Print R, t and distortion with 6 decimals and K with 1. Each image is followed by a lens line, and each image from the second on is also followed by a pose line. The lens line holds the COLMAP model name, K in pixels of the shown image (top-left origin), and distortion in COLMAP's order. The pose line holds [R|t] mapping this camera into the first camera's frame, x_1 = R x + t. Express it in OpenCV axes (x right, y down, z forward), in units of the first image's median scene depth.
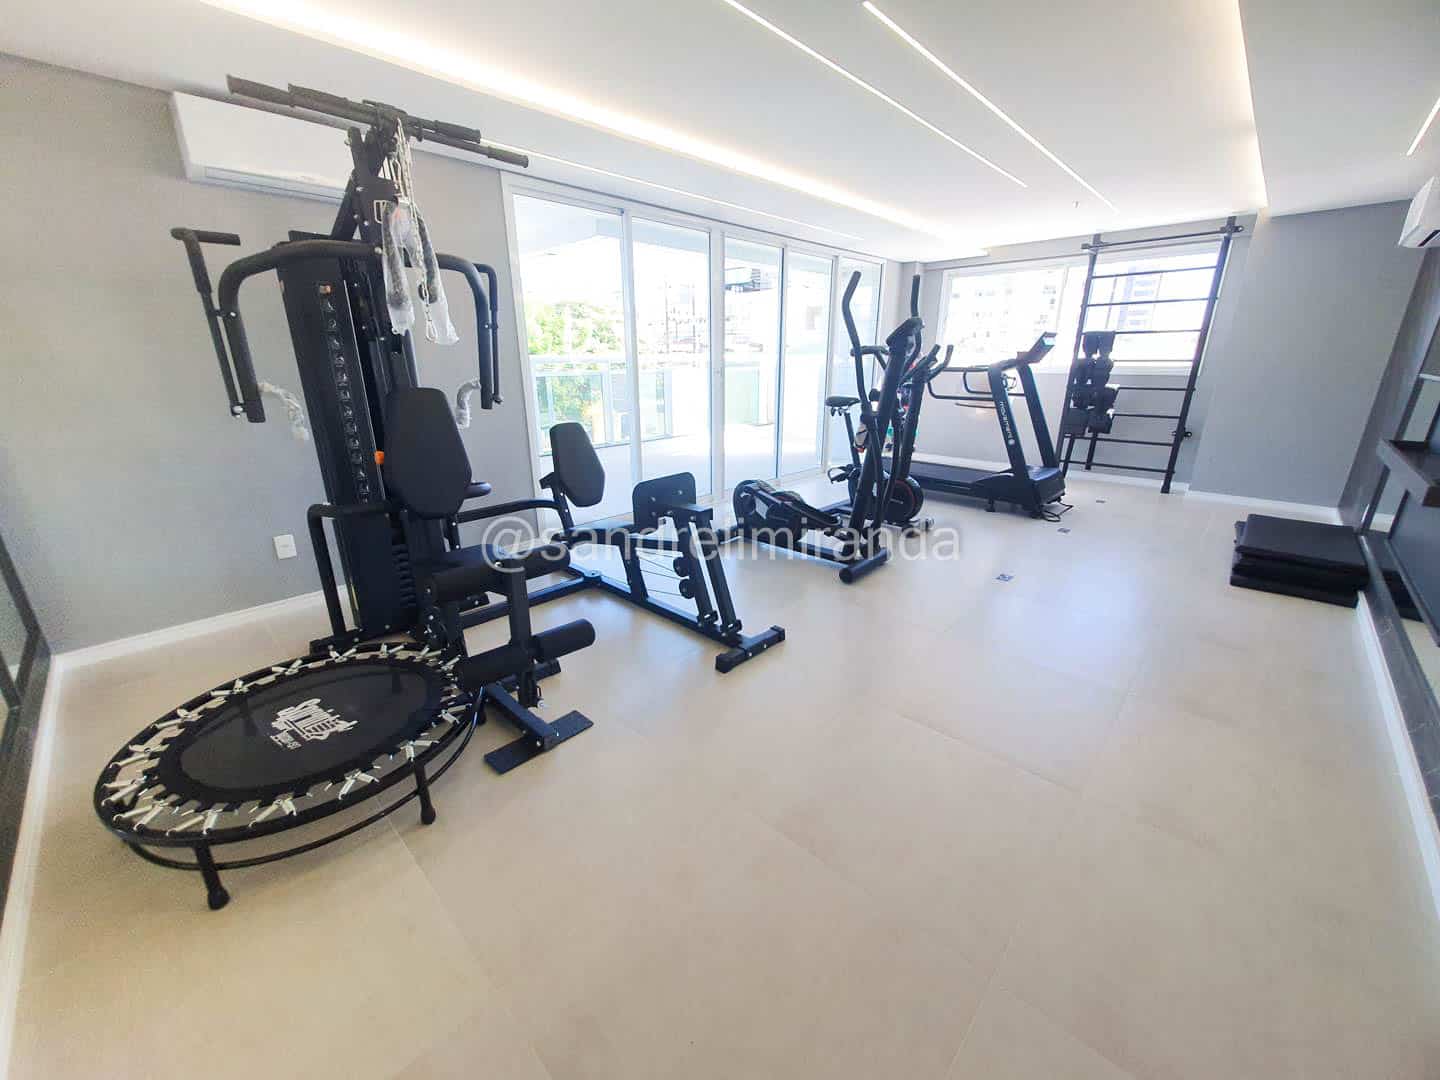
lens RADIAL K [[567.4, 0, 721.2], [0, 567.4, 539.2], [0, 0, 1]] dist [0.000392, -0.000892]
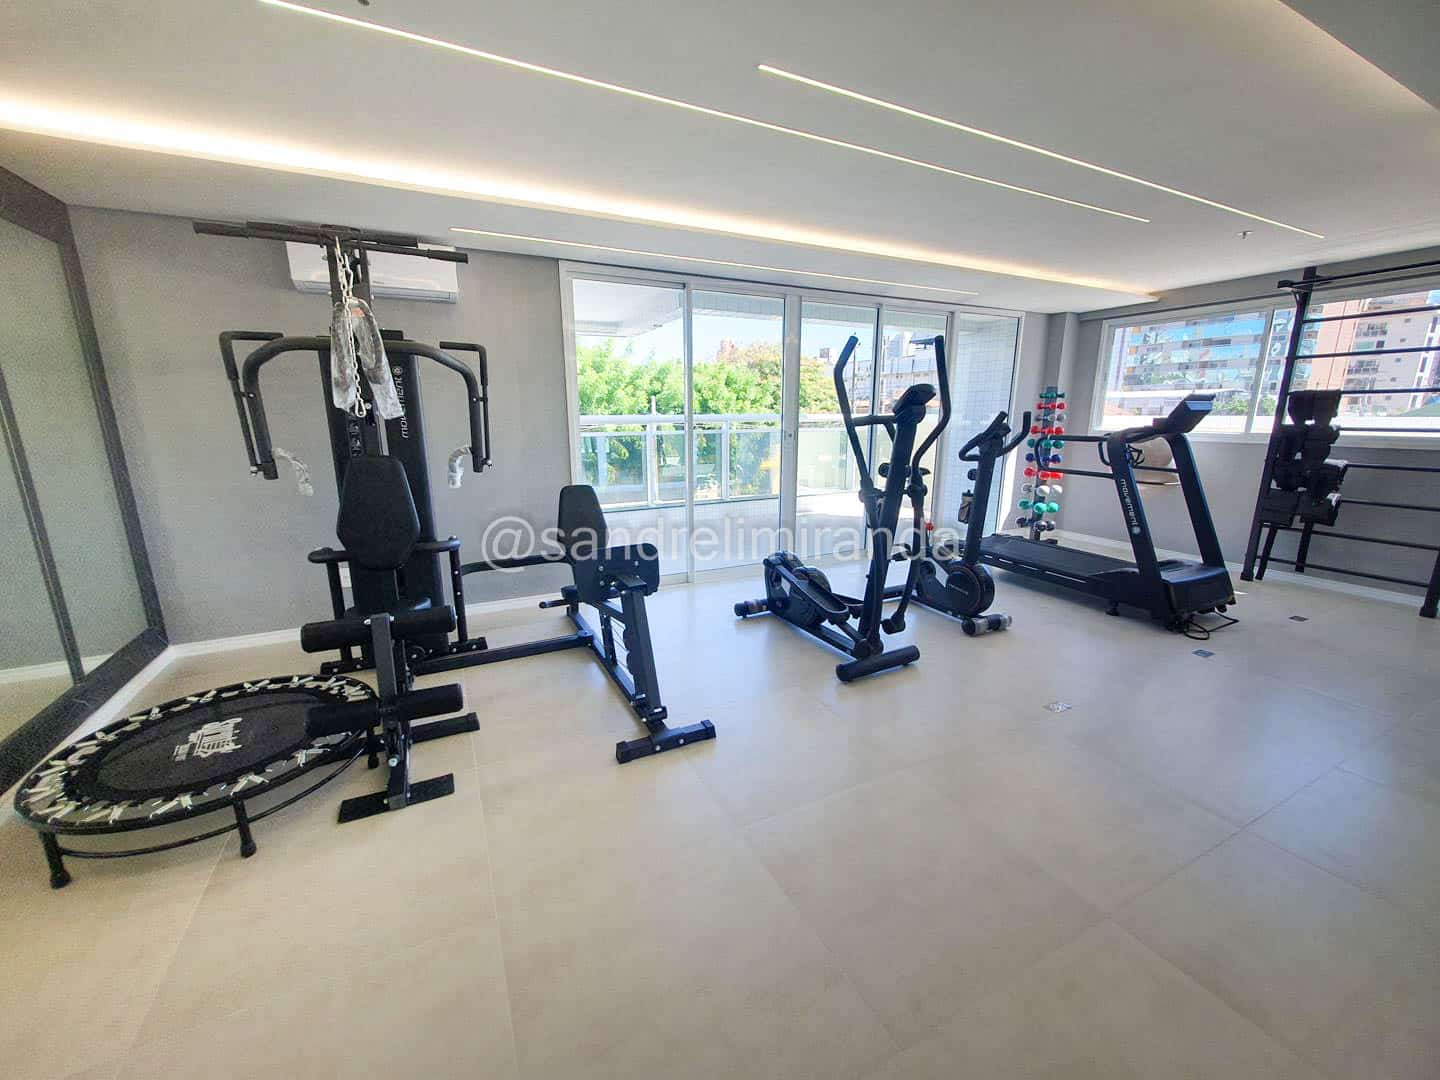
lens RADIAL K [[567.4, 0, 722.5], [0, 567.4, 543.2], [0, 0, 1]] dist [0.000392, -0.000892]
pose [[0.942262, 0.077560, -0.325772, 0.317156], [-0.104919, 0.992205, -0.067240, -0.055660], [0.318017, 0.097538, 0.943054, 0.104790]]
